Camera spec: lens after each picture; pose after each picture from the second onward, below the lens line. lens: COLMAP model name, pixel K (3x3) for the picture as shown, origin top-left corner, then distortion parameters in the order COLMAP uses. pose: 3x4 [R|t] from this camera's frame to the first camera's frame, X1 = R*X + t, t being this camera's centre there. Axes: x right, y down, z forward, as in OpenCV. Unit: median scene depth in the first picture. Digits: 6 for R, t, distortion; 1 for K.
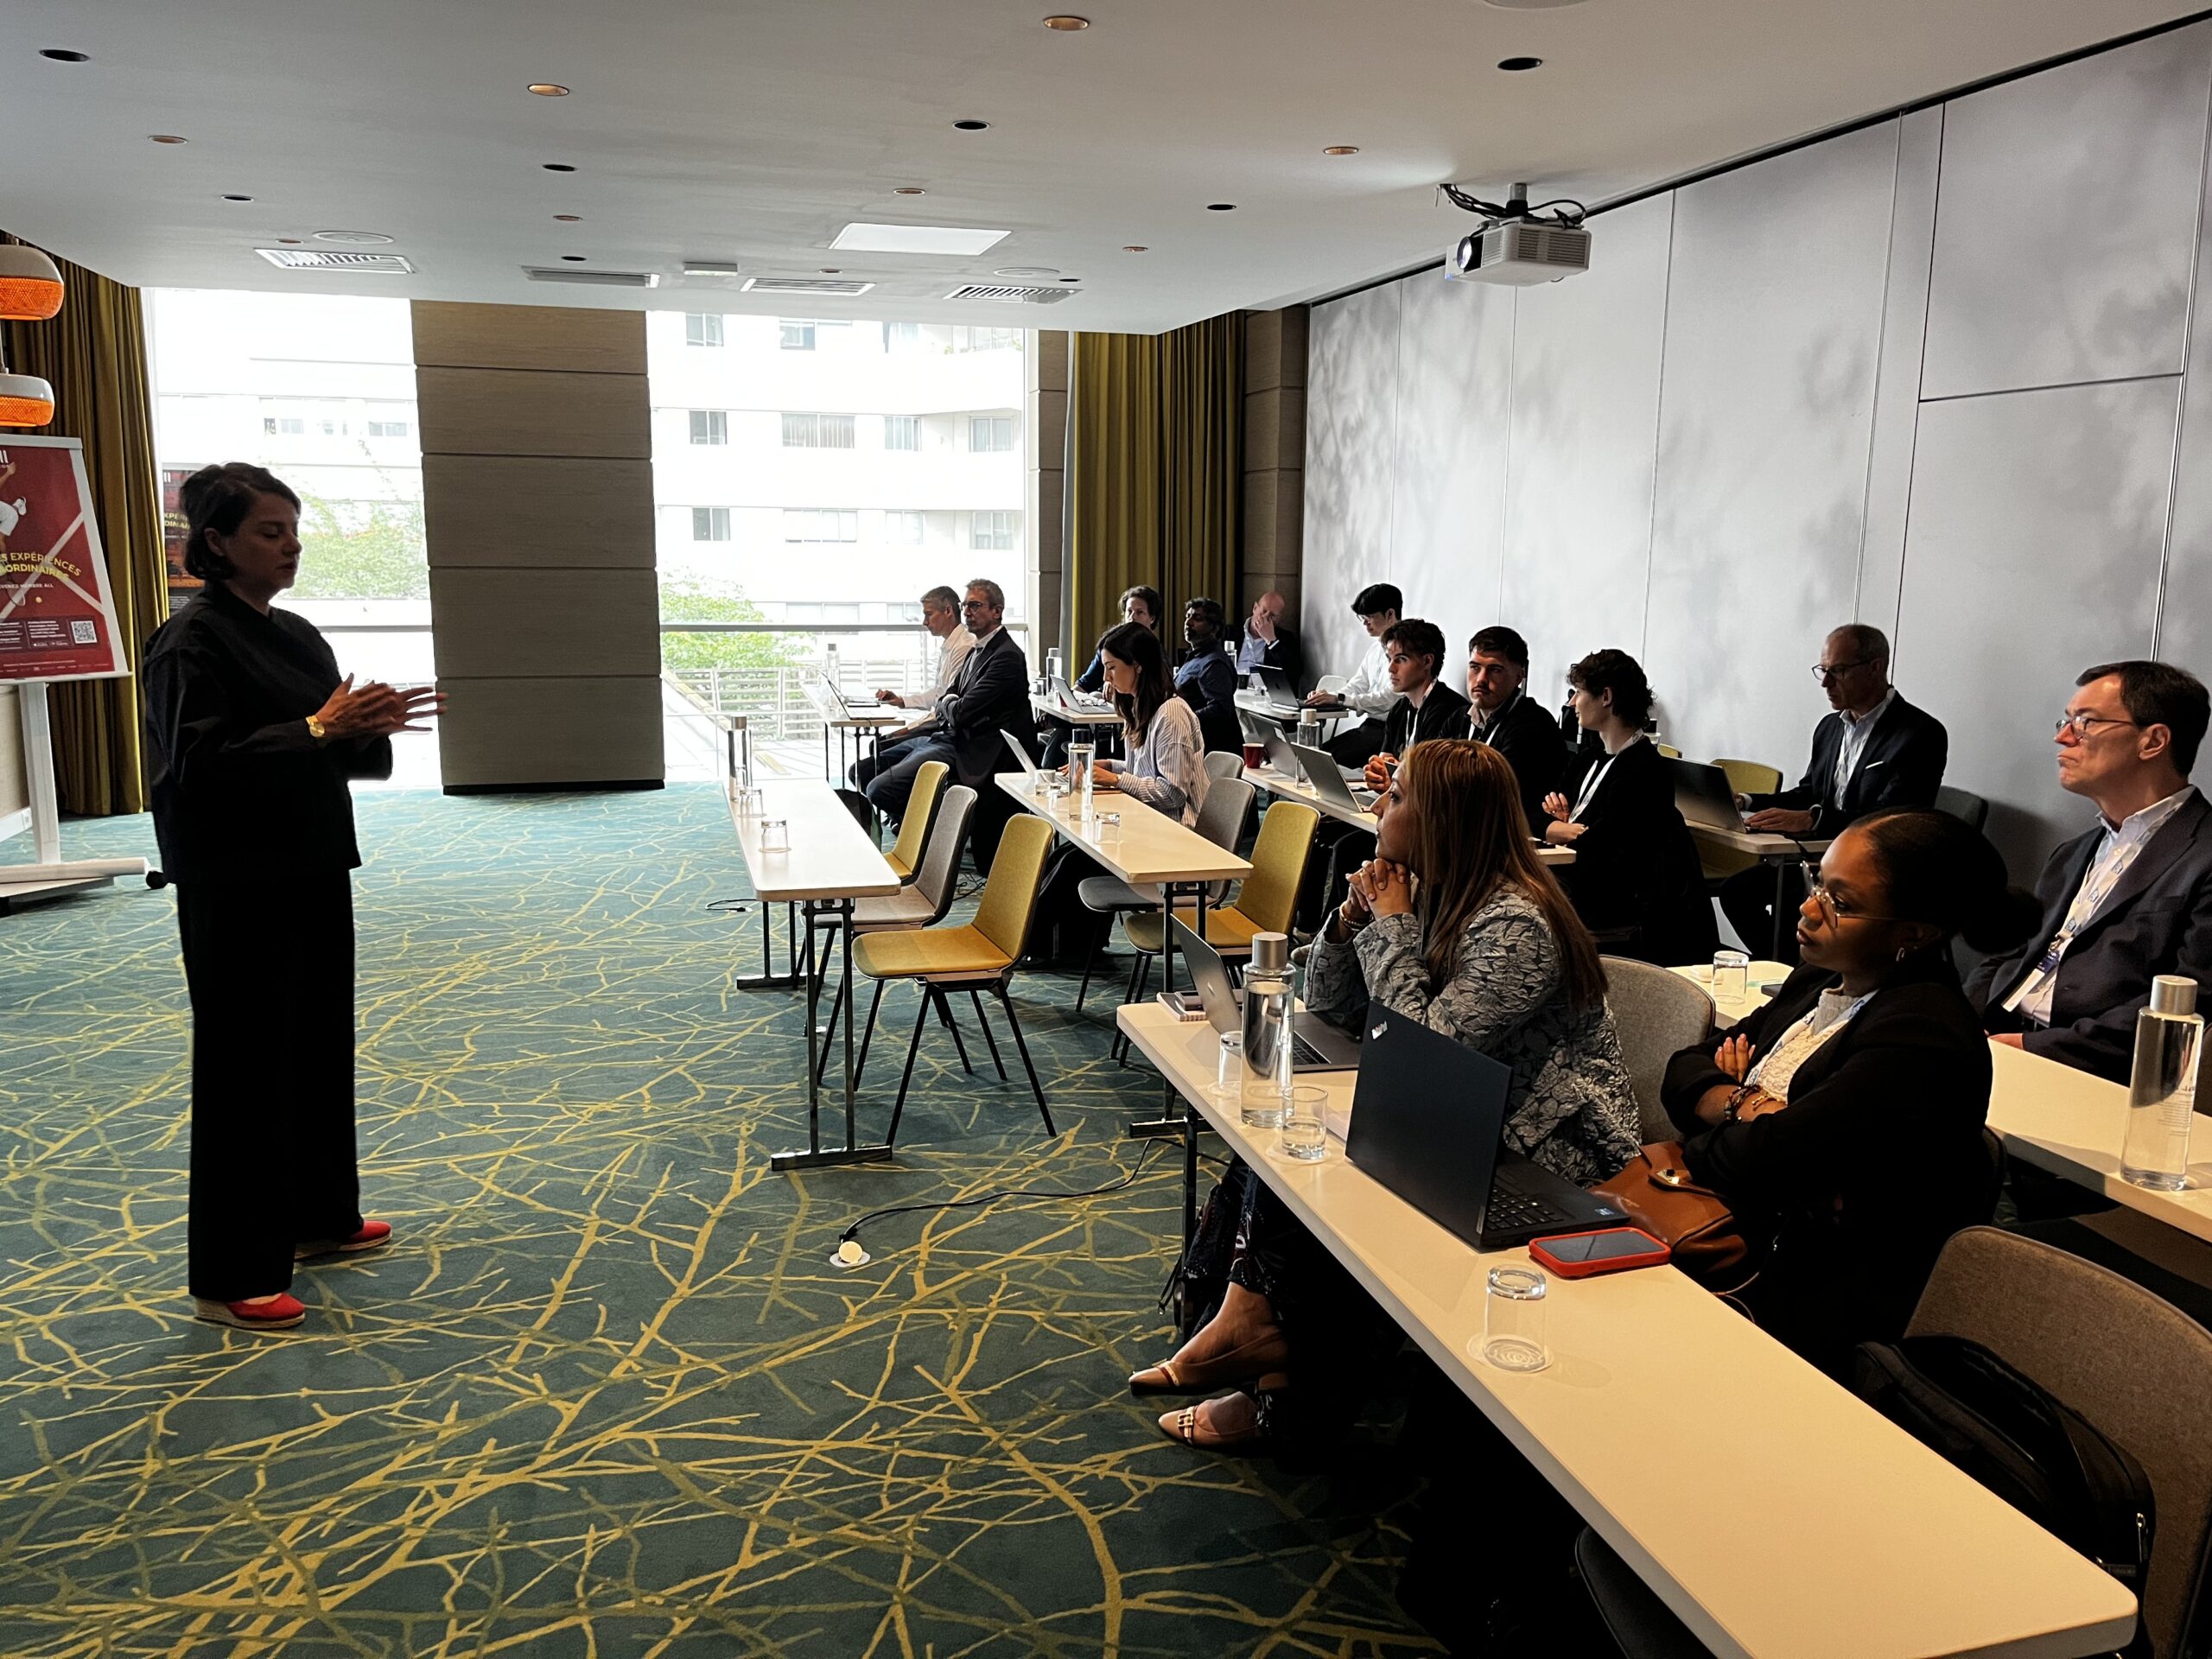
lens RADIAL K [[1685.6, 0, 1115.6], [0, 1685.6, 829.5], [0, 0, 1]] dist [0.028411, -0.004717]
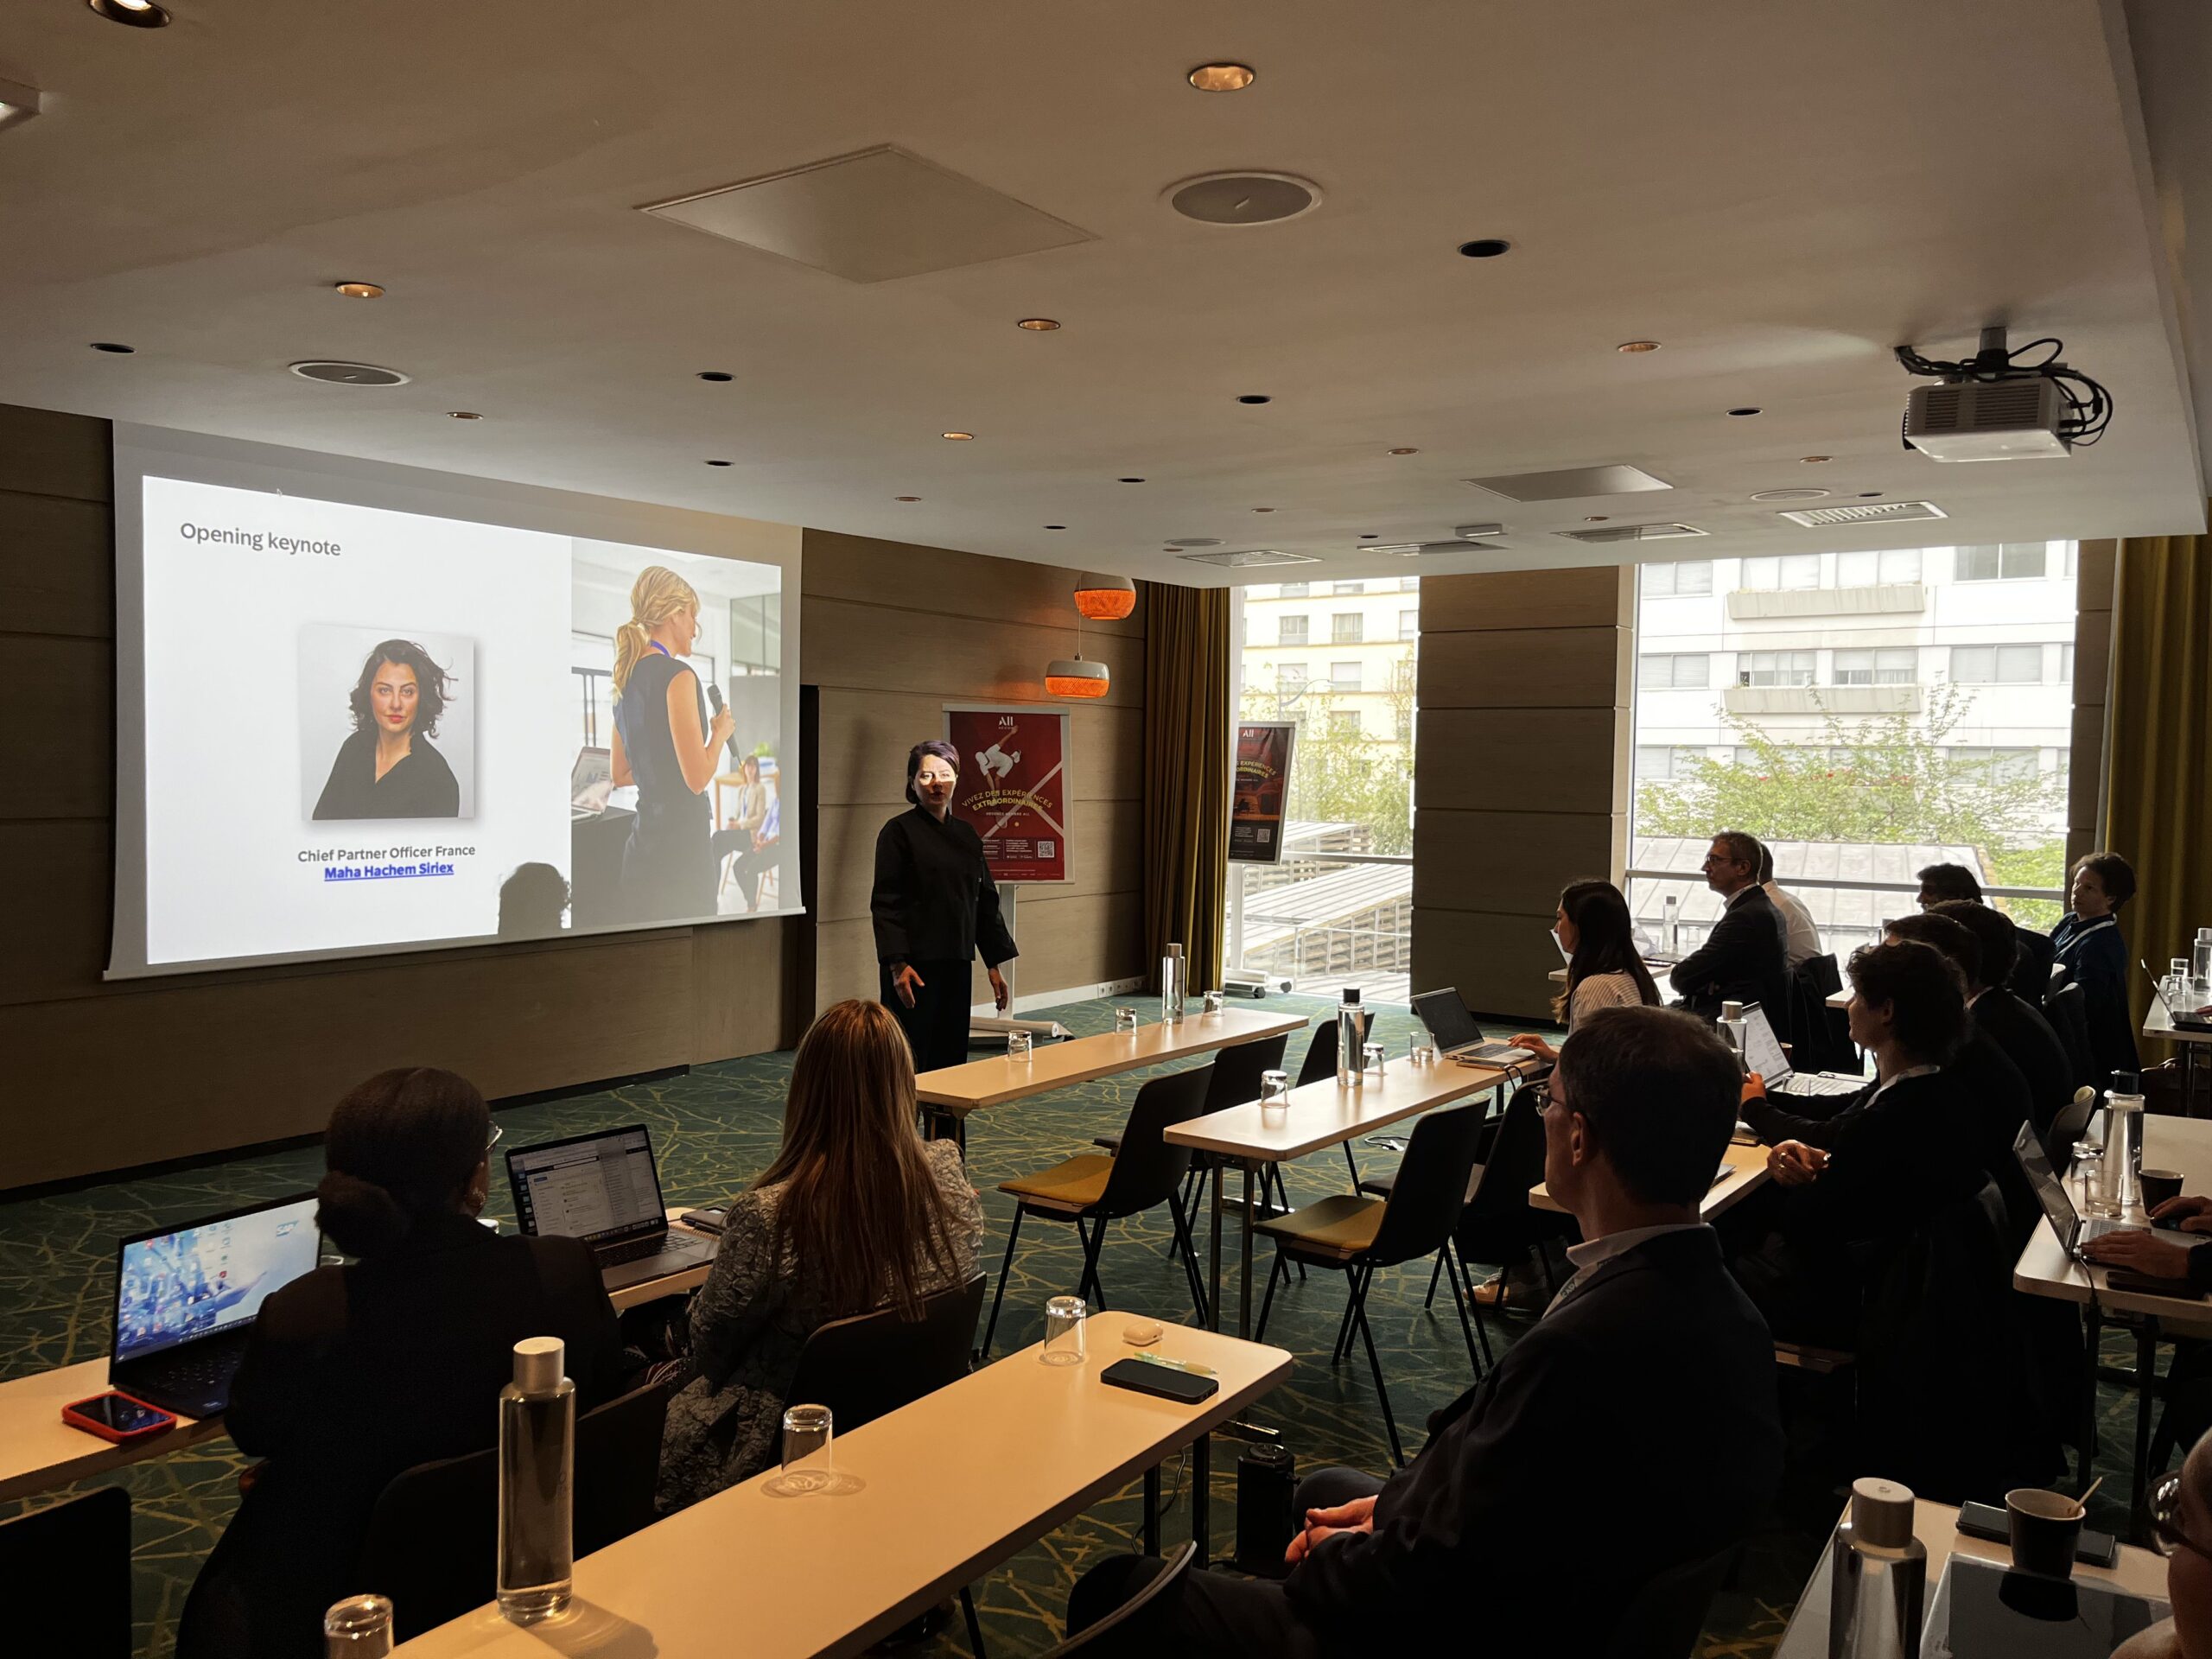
lens RADIAL K [[1685.6, 0, 1111.4], [0, 1685.6, 832.1], [0, 0, 1]] dist [0.028411, -0.004717]
pose [[0.637036, 0.035077, -0.770036, 0.434443], [-0.142764, 0.987050, -0.073144, -0.040335], [0.757498, 0.156529, 0.633794, 0.203581]]
